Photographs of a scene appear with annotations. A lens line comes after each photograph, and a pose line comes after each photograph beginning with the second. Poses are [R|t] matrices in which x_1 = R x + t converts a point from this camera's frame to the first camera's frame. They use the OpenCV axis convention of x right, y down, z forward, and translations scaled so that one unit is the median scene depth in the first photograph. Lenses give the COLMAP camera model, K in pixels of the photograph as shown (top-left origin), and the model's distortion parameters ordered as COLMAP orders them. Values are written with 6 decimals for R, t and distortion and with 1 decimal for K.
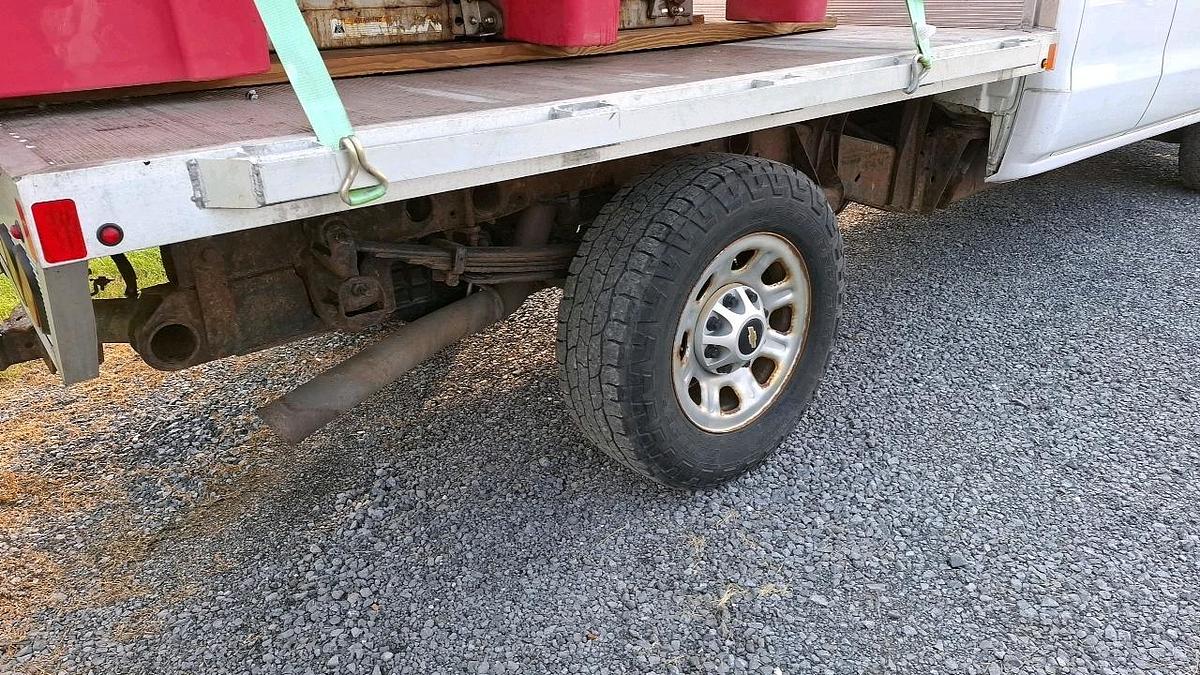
lens RADIAL K [[831.9, 0, 613.0], [0, 831.9, 342.3], [0, 0, 1]] dist [0.108165, -0.128150]
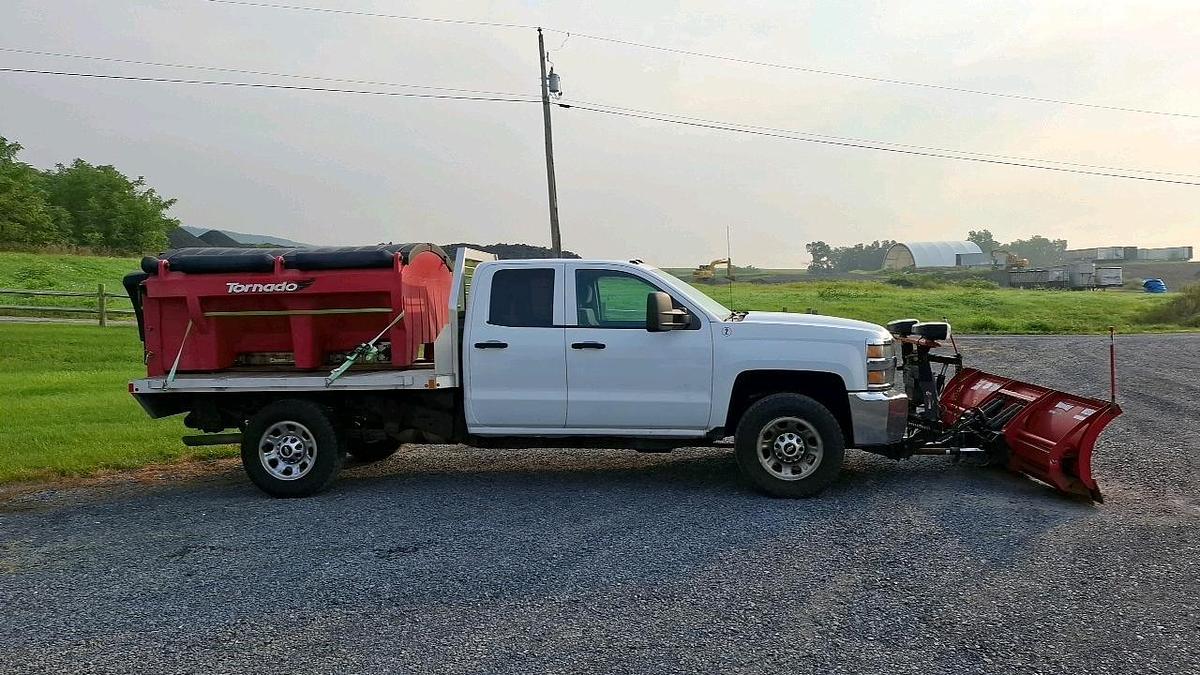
lens RADIAL K [[820.6, 0, 600.0], [0, 820.6, 337.5], [0, 0, 1]] dist [0.102805, -0.123233]
pose [[0.675231, 0.040414, -0.736498, 3.496220], [-0.289783, 0.932747, -0.214495, -0.079805], [0.678298, 0.358259, 0.641531, -0.479391]]
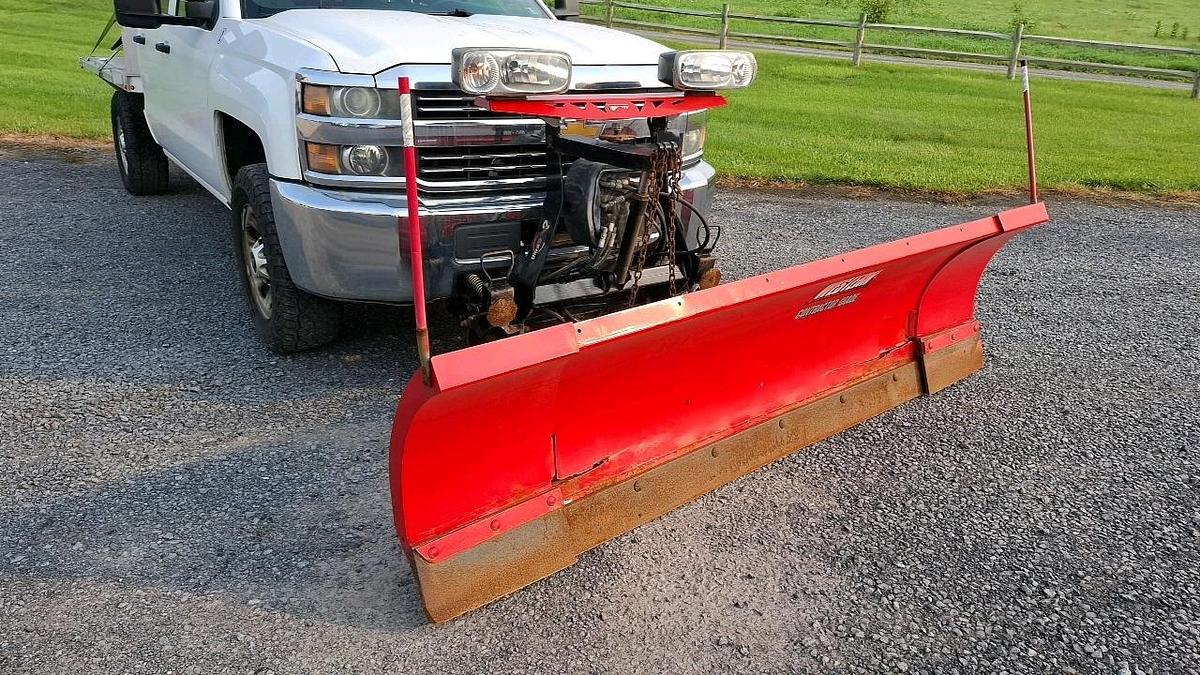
lens RADIAL K [[820.6, 0, 600.0], [0, 820.6, 337.5], [0, 0, 1]] dist [0.102805, -0.123233]
pose [[-0.097636, 0.366023, -0.925470, 3.318679], [-0.424103, 0.825951, 0.371406, -1.406410], [0.900336, 0.428757, 0.074589, 2.768623]]
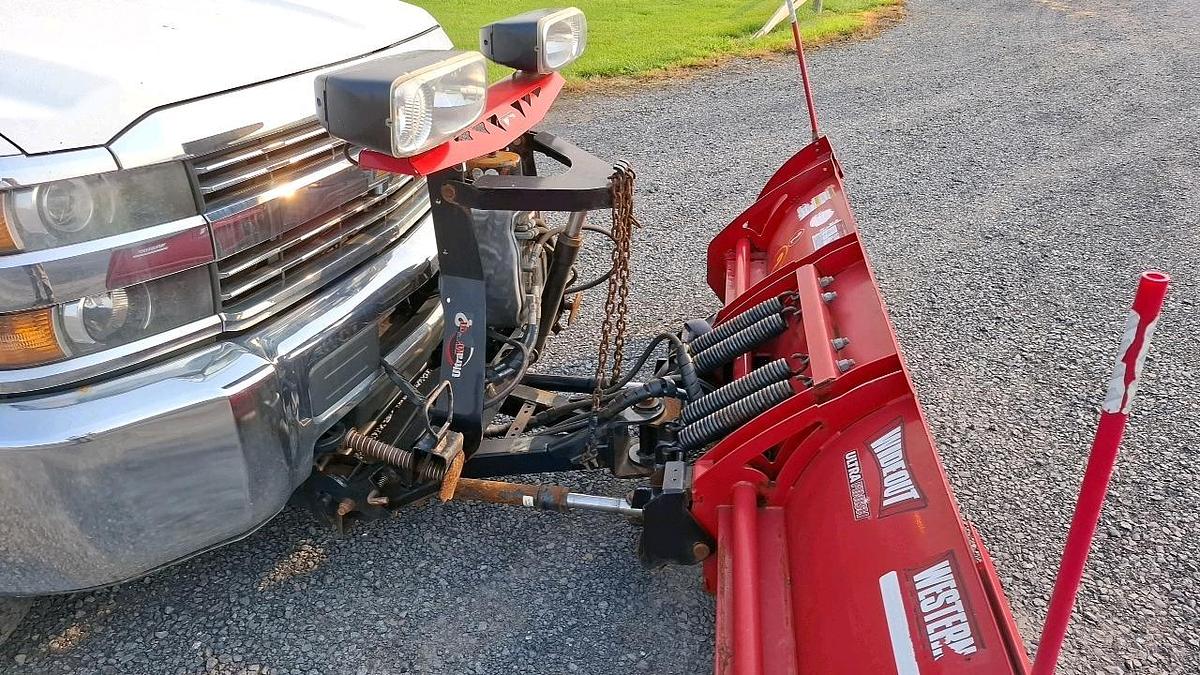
lens RADIAL K [[820.6, 0, 600.0], [0, 820.6, 337.5], [0, 0, 1]] dist [0.102805, -0.123233]
pose [[0.606484, 0.383730, -0.696367, 2.658254], [-0.336594, 0.917388, 0.212375, -1.222539], [0.720334, 0.105591, 0.685543, 2.177205]]
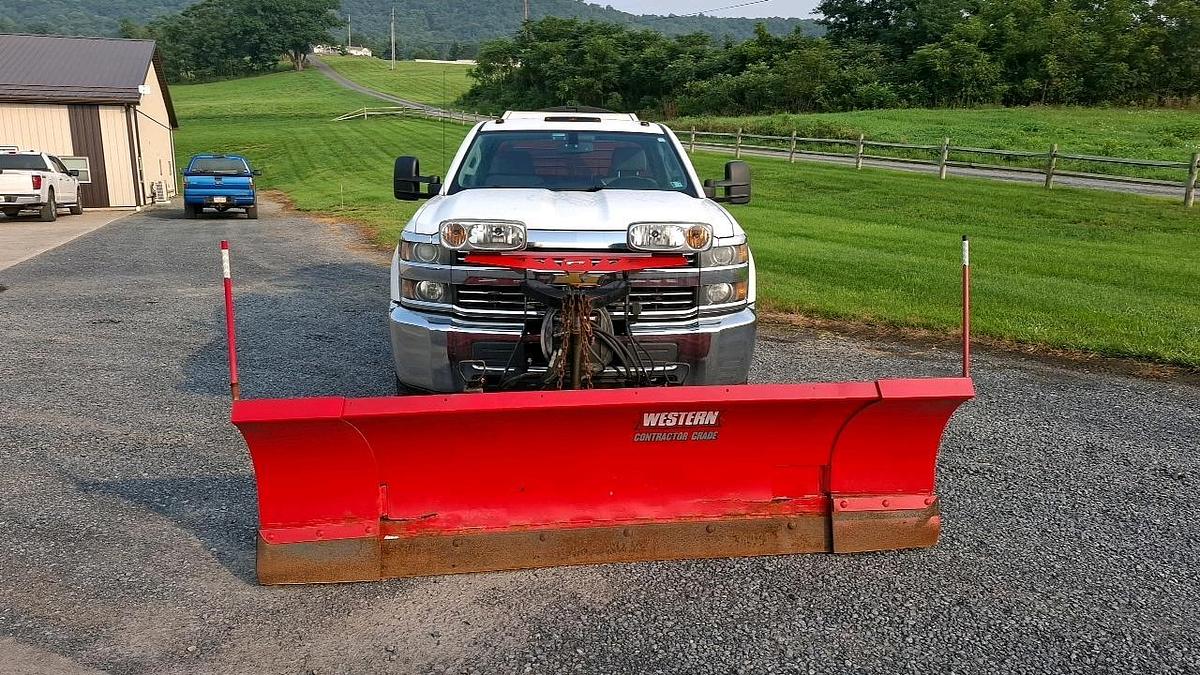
lens RADIAL K [[835.9, 0, 601.1], [0, 835.9, 318.9], [0, 0, 1]] dist [0.069472, -0.081734]
pose [[-0.613747, 0.153653, -0.774407, 3.284977], [-0.317505, 0.850027, 0.420292, -1.924423], [0.722845, 0.503831, -0.472915, 3.739279]]
